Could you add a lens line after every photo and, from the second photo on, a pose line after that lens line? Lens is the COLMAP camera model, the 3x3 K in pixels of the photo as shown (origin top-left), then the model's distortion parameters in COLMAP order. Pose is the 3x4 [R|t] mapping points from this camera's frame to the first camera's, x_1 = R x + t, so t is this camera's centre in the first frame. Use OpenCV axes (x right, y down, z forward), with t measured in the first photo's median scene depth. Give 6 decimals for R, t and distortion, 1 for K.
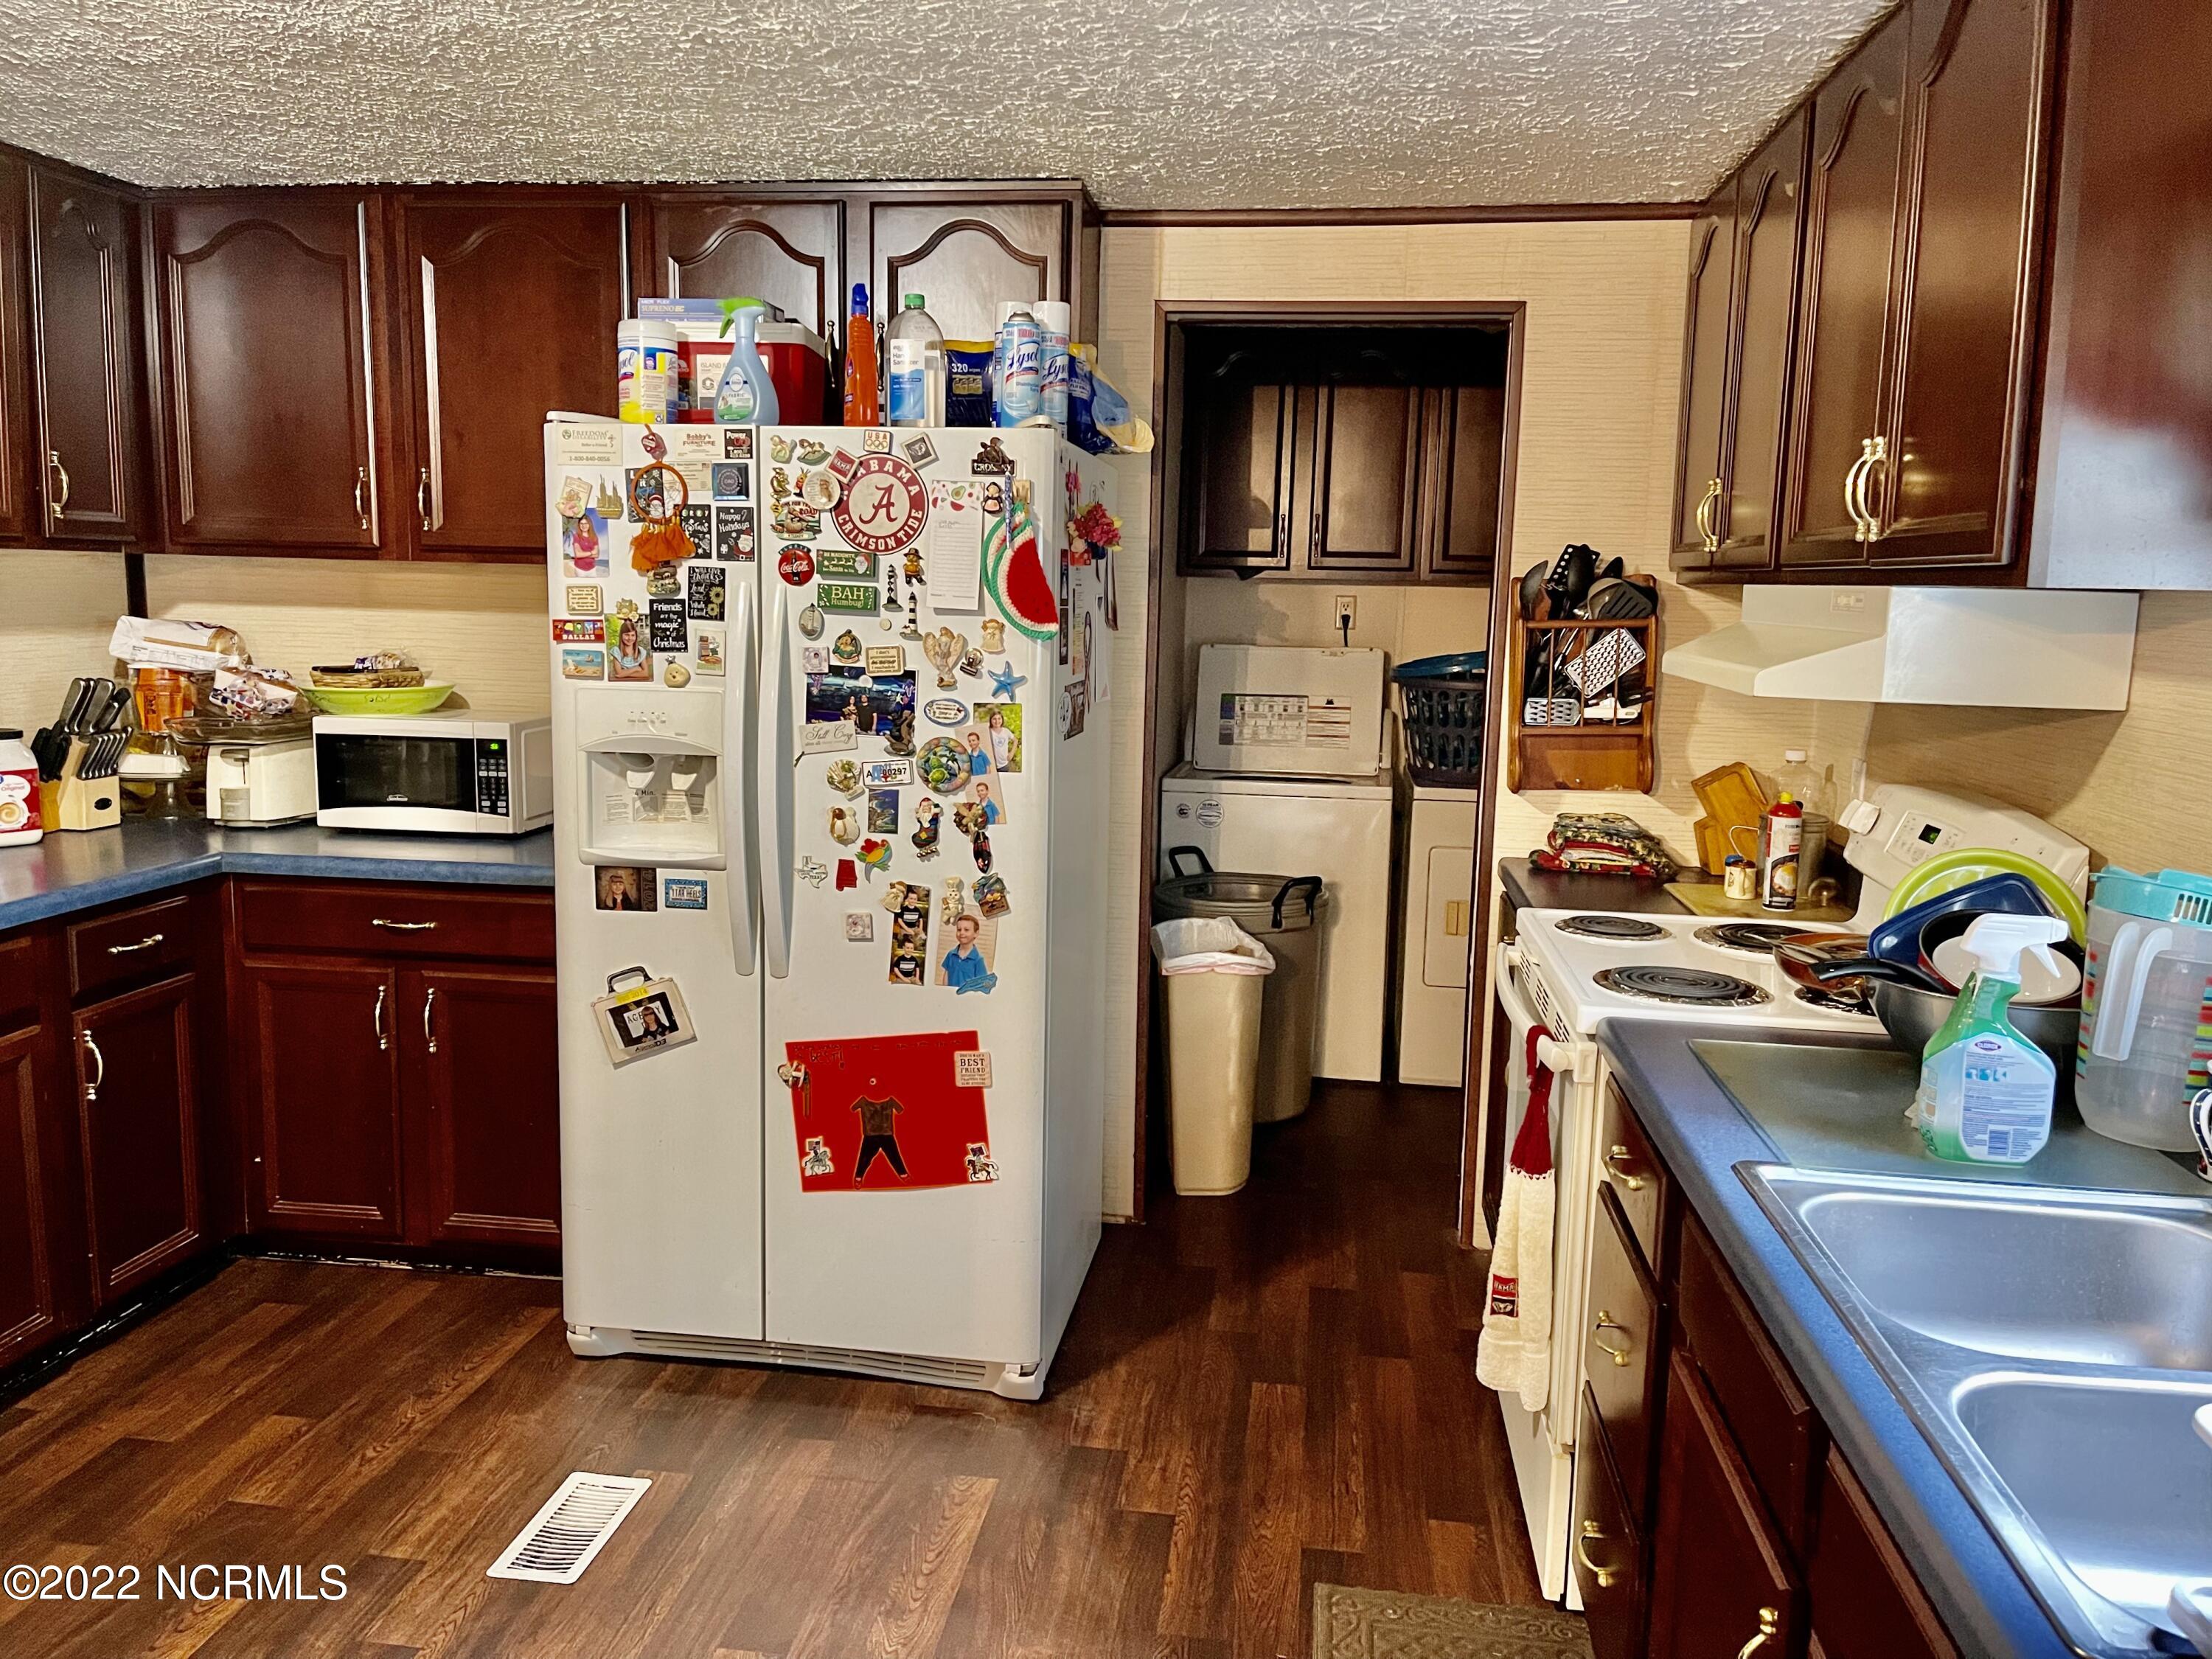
lens RADIAL K [[1671.0, 0, 1090.6], [0, 1671.0, 814.7], [0, 0, 1]] dist [0.065075, -0.069152]
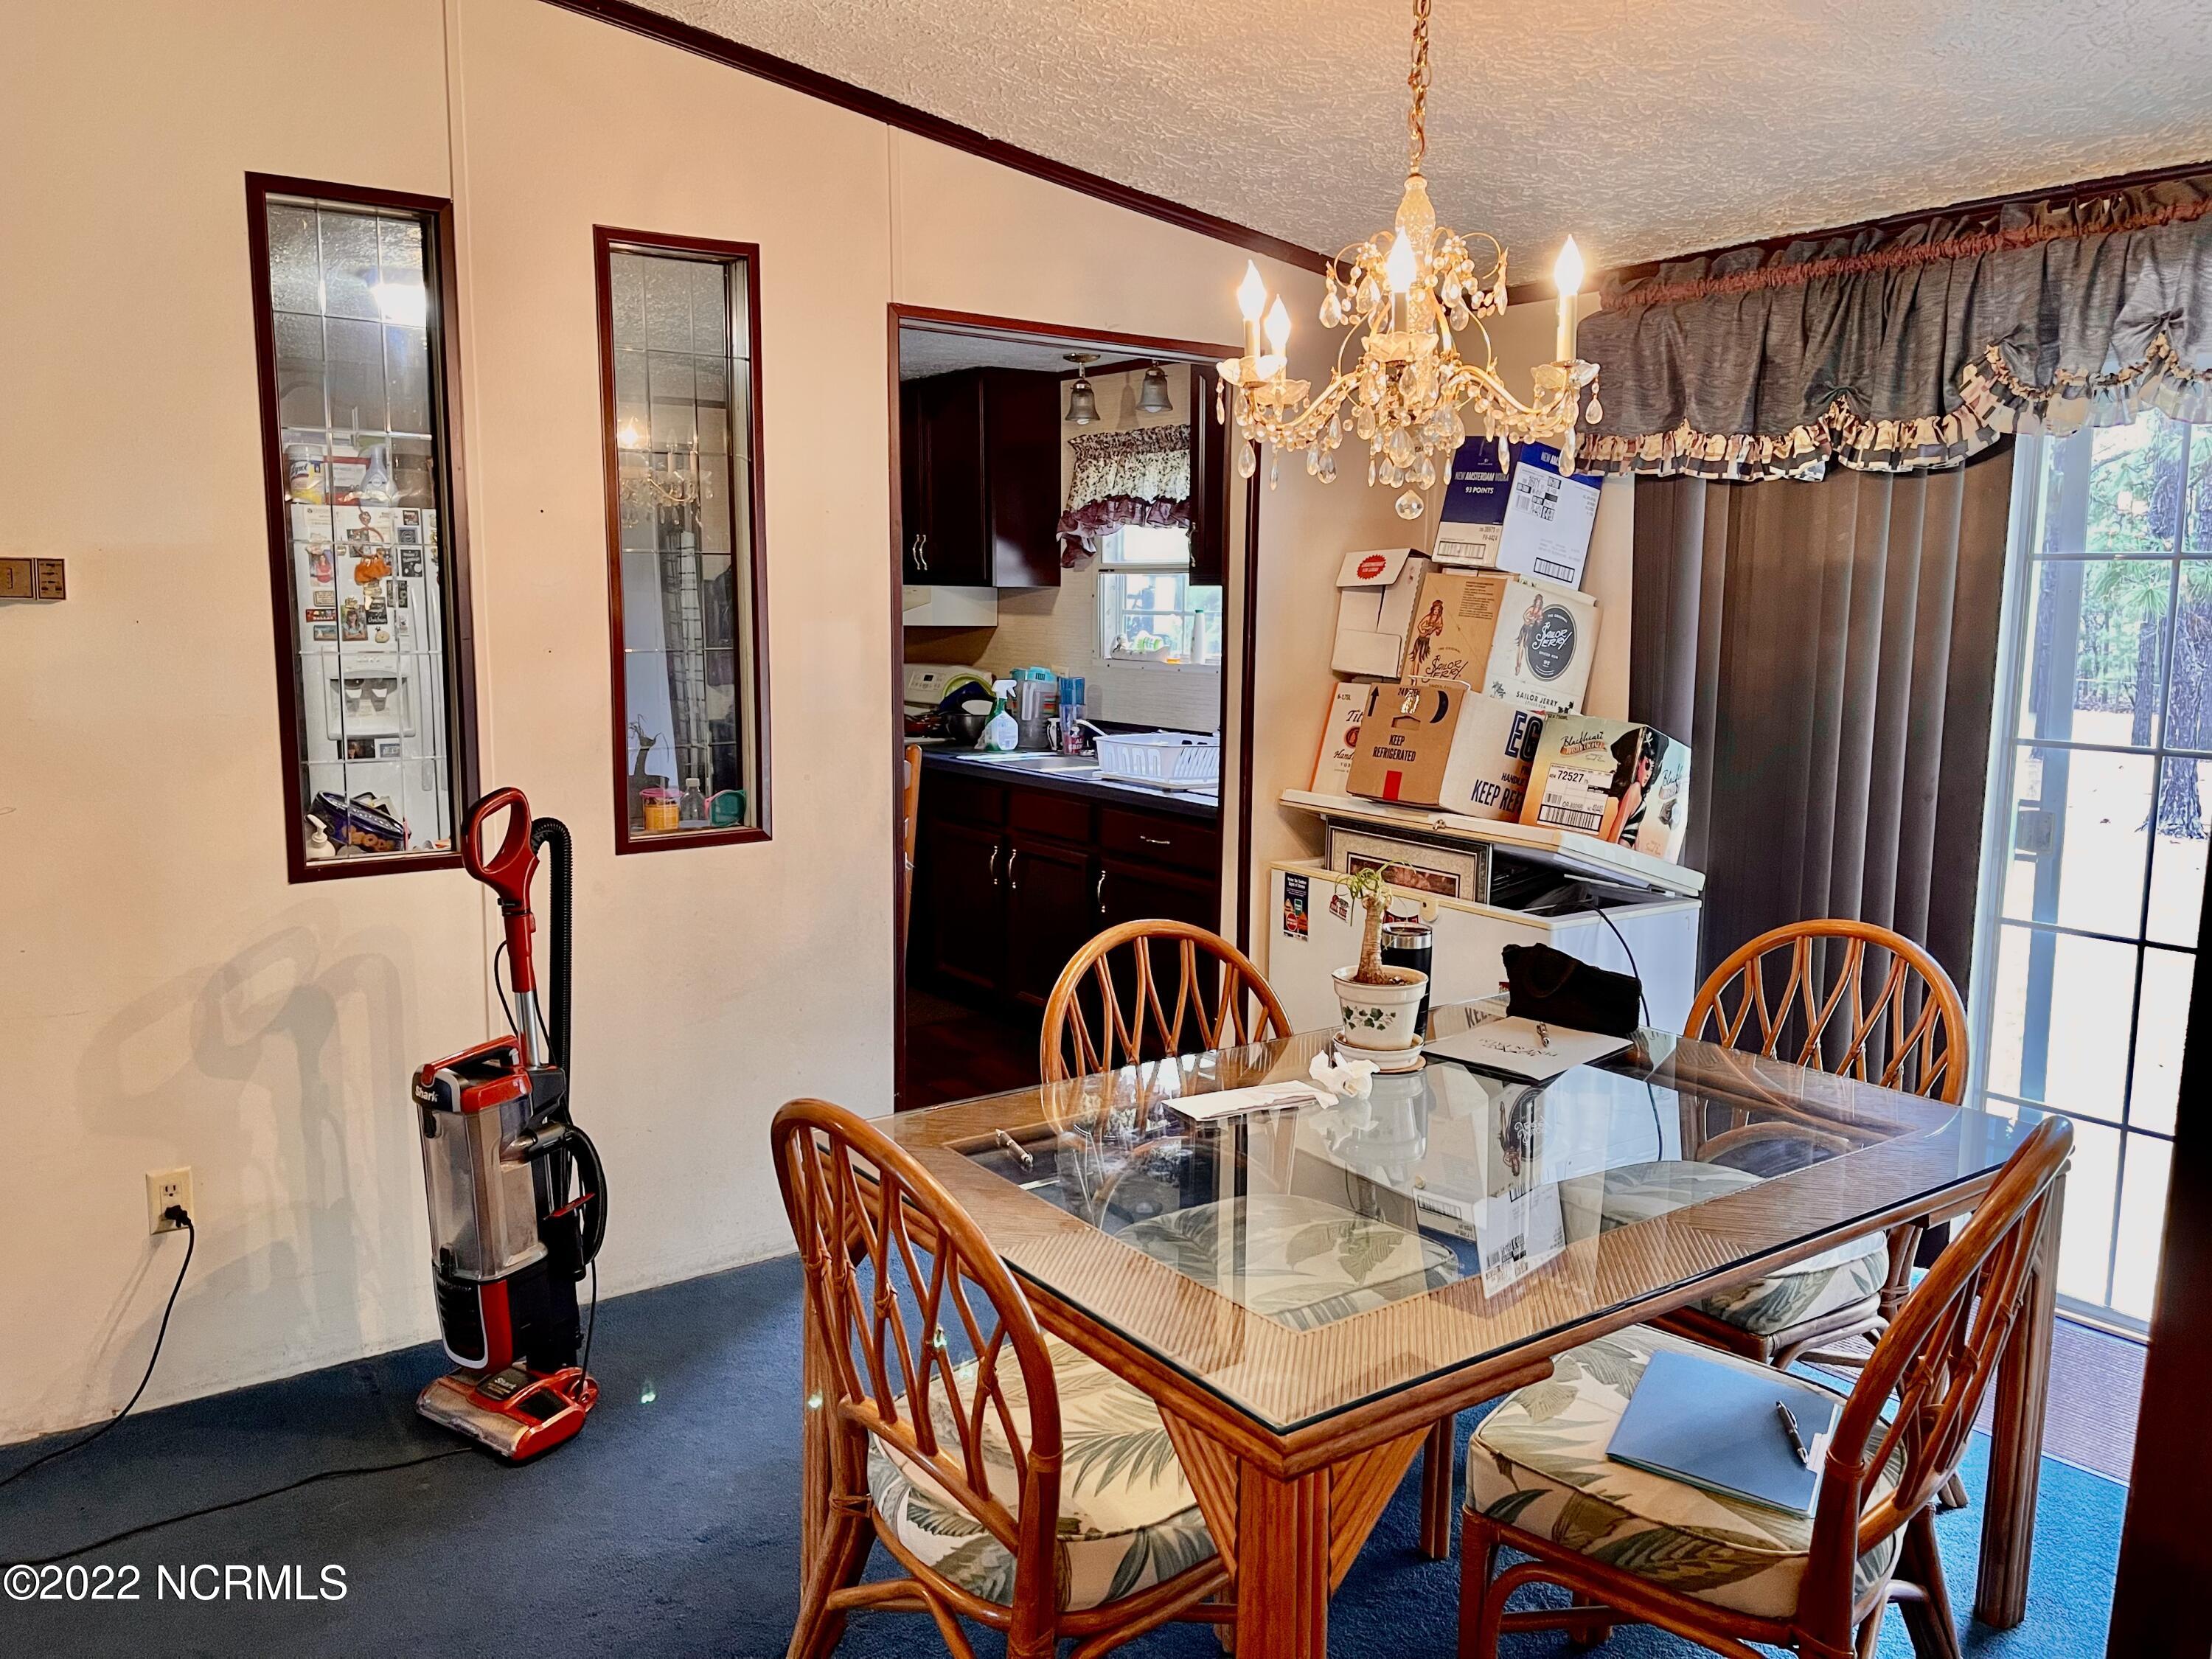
lens RADIAL K [[1689.8, 0, 1109.2], [0, 1689.8, 819.9], [0, 0, 1]] dist [0.081025, -0.104123]
pose [[0.724337, -0.110920, 0.680465, -1.010207], [0.103526, 0.993282, 0.051711, 0.111735], [-0.681629, 0.032989, 0.730954, -1.003844]]
